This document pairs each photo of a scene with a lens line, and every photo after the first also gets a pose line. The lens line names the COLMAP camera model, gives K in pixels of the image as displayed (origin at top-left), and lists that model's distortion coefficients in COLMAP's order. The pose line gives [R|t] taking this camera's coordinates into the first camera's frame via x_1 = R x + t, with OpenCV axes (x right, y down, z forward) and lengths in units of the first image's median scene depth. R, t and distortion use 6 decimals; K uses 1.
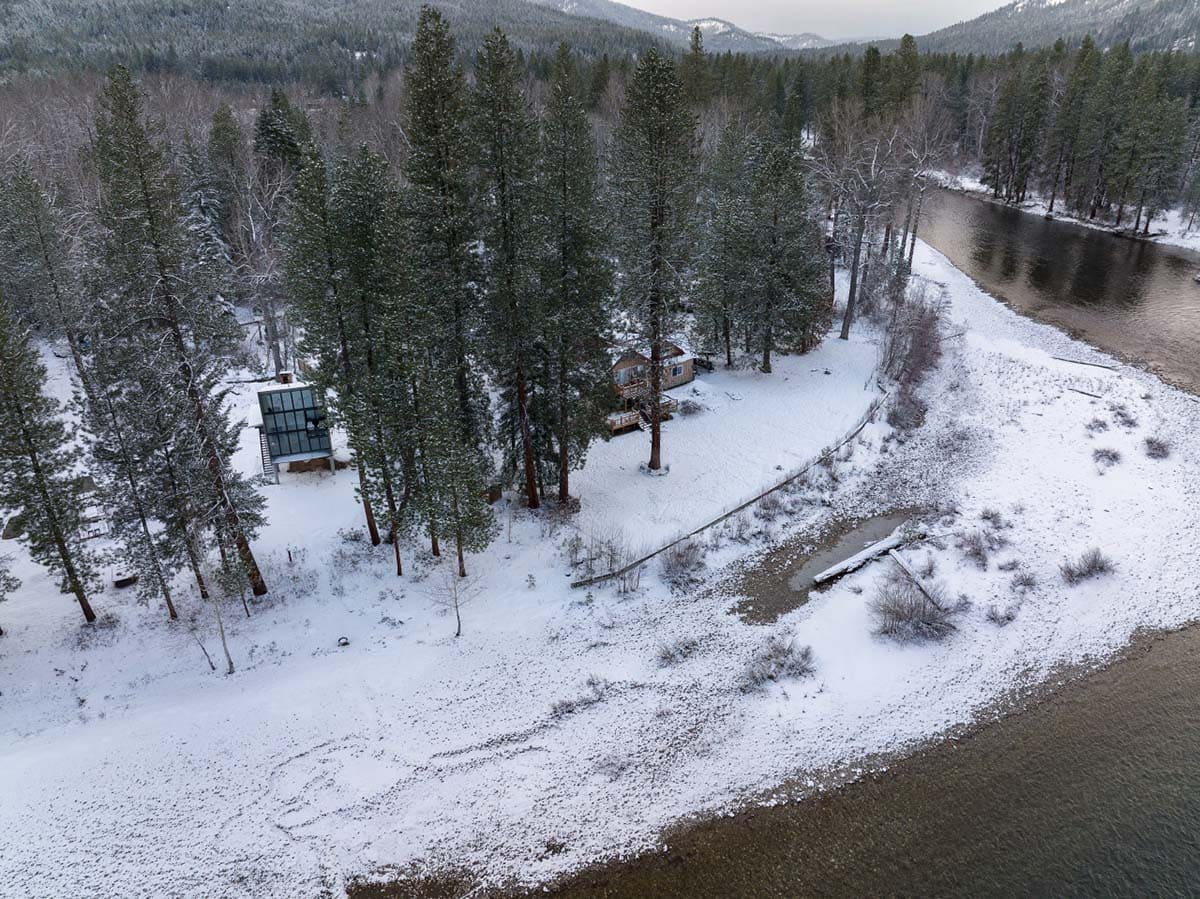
lens RADIAL K [[841.8, 0, 600.1], [0, 841.8, 451.4], [0, 0, 1]] dist [-0.039160, 0.008938]
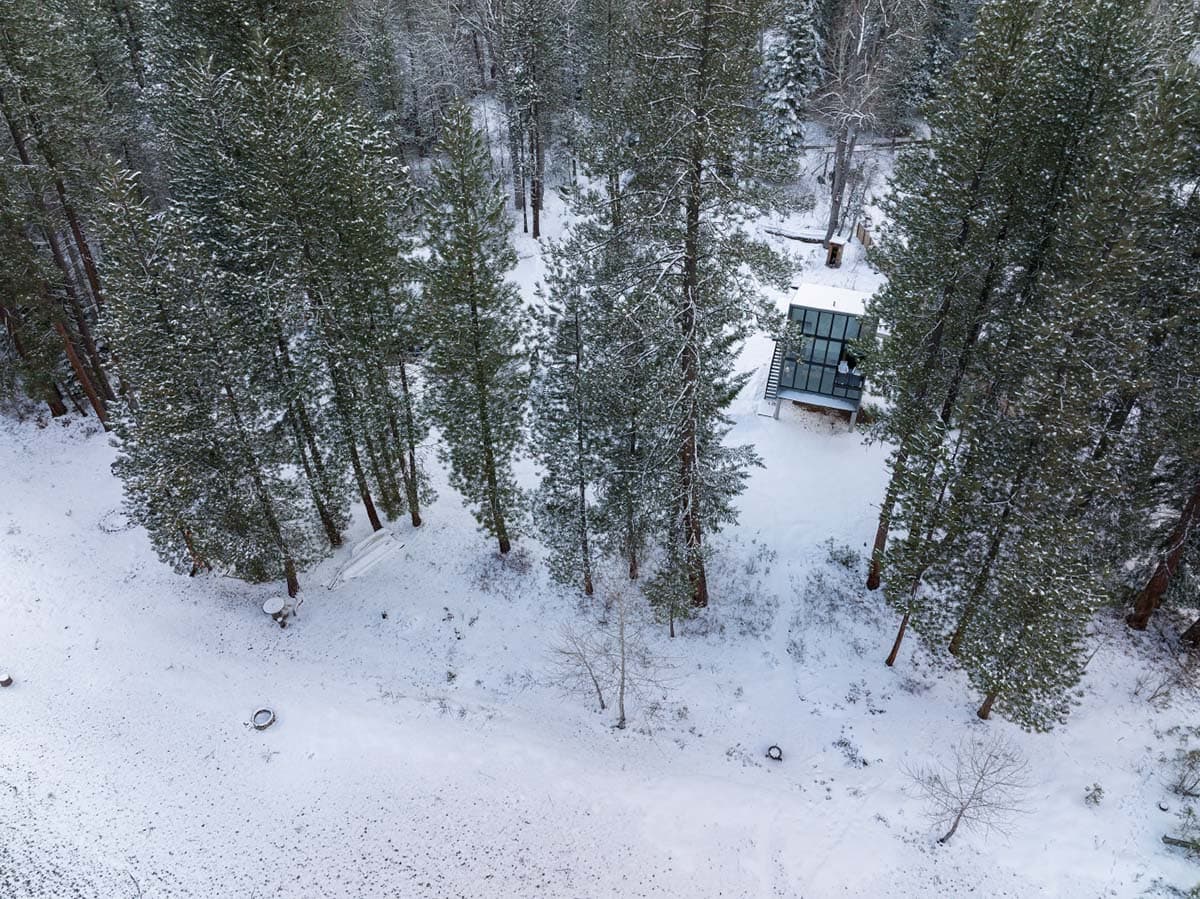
lens RADIAL K [[841.8, 0, 597.7], [0, 841.8, 448.2], [0, 0, 1]] dist [-0.039160, 0.008938]
pose [[0.789149, 0.386336, -0.477481, -0.175288], [-0.261308, 0.914718, 0.308237, -0.154386], [0.555843, -0.118475, 0.822801, 0.359912]]
